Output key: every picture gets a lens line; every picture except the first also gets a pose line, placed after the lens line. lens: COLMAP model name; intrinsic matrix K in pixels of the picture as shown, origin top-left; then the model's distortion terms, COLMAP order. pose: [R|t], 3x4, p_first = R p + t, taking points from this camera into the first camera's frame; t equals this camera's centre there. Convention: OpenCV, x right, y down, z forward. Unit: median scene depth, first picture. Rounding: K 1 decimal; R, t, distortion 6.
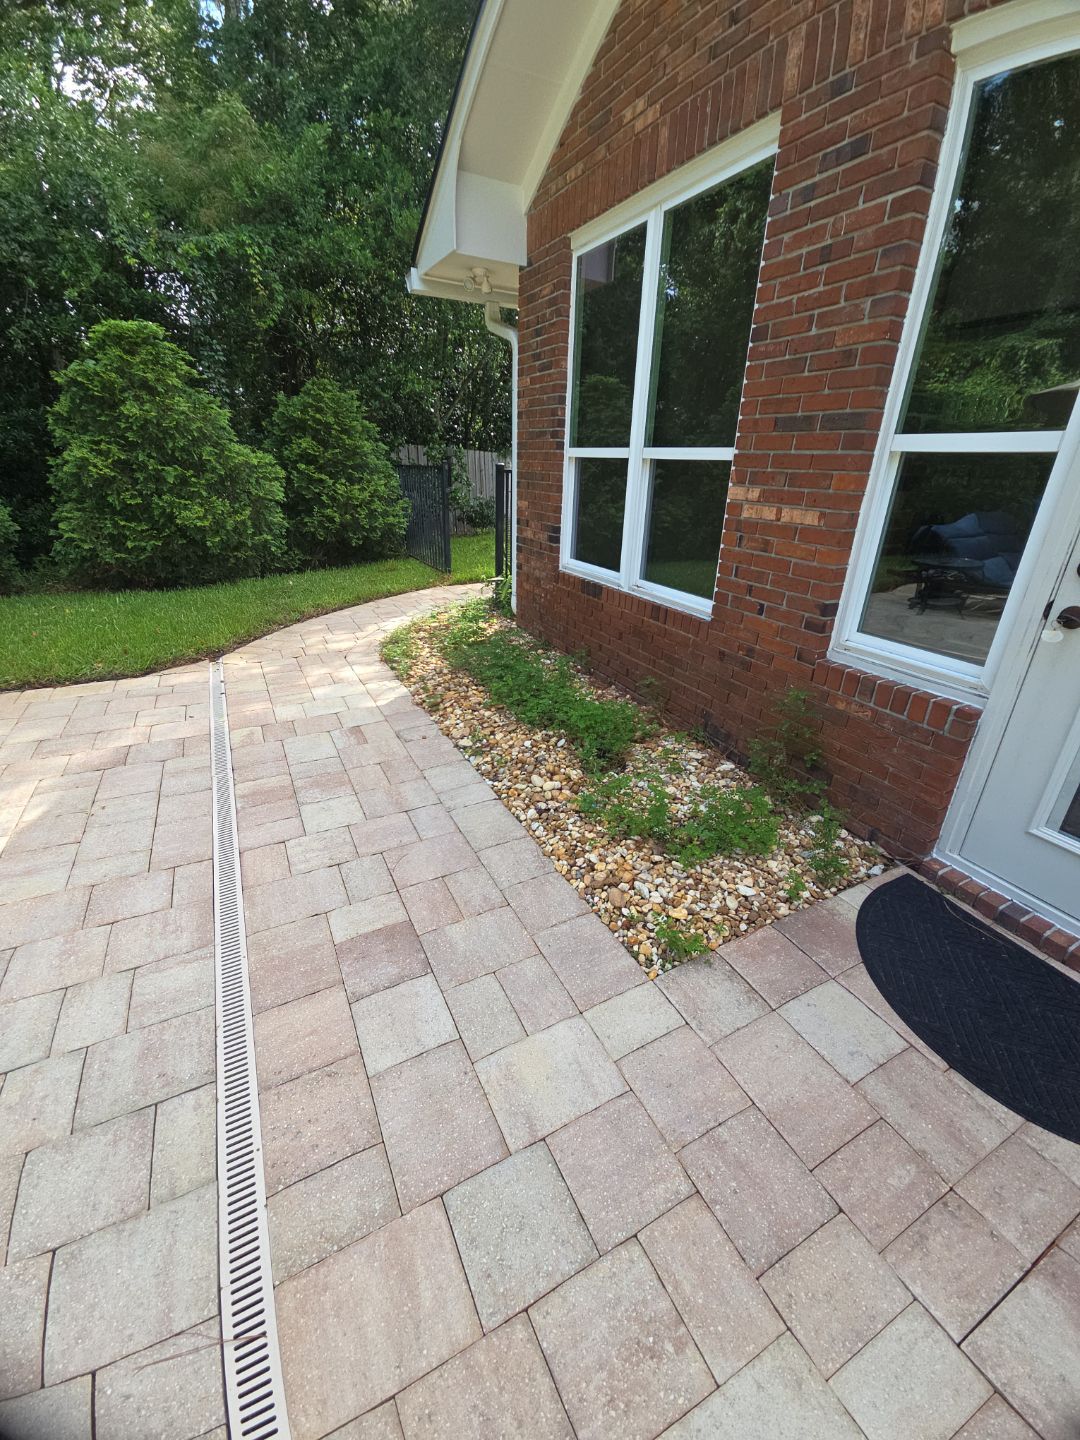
lens RADIAL K [[585.3, 0, 561.6], [0, 585.3, 721.2], [0, 0, 1]] dist [-0.001764, -0.000236]
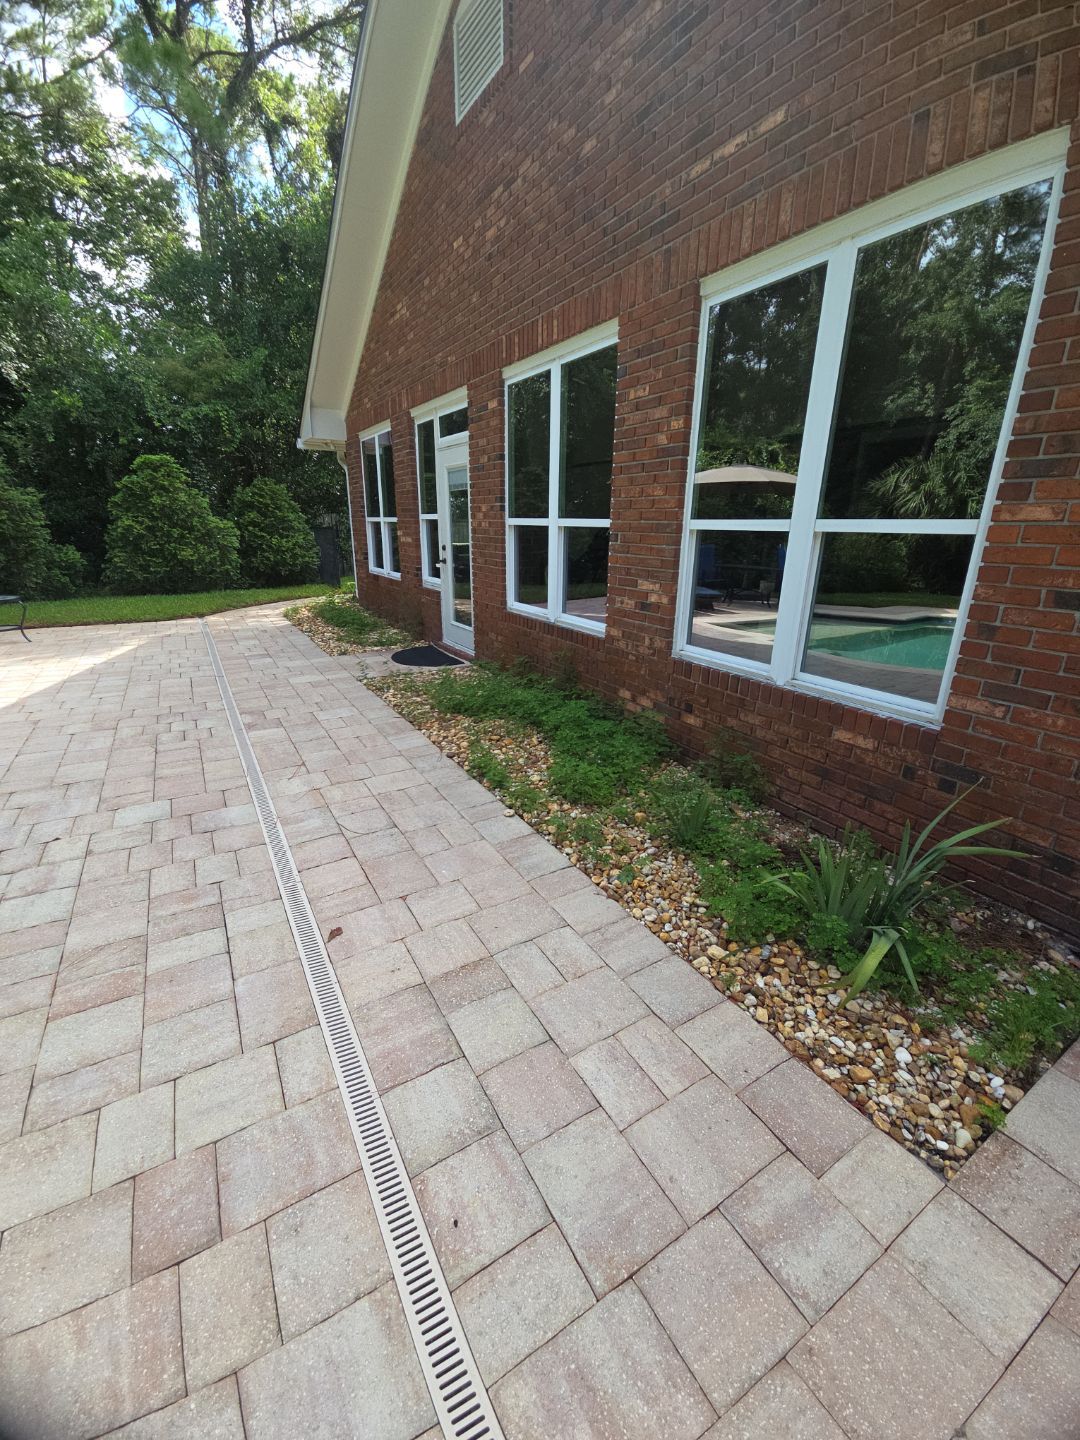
lens RADIAL K [[585.3, 0, 561.6], [0, 585.3, 721.2], [0, 0, 1]] dist [-0.001764, -0.000236]
pose [[0.998072, -0.030703, 0.053933, 0.414287], [0.035616, 0.995062, -0.092646, 0.368864], [-0.050822, 0.094388, 0.994237, -0.808322]]
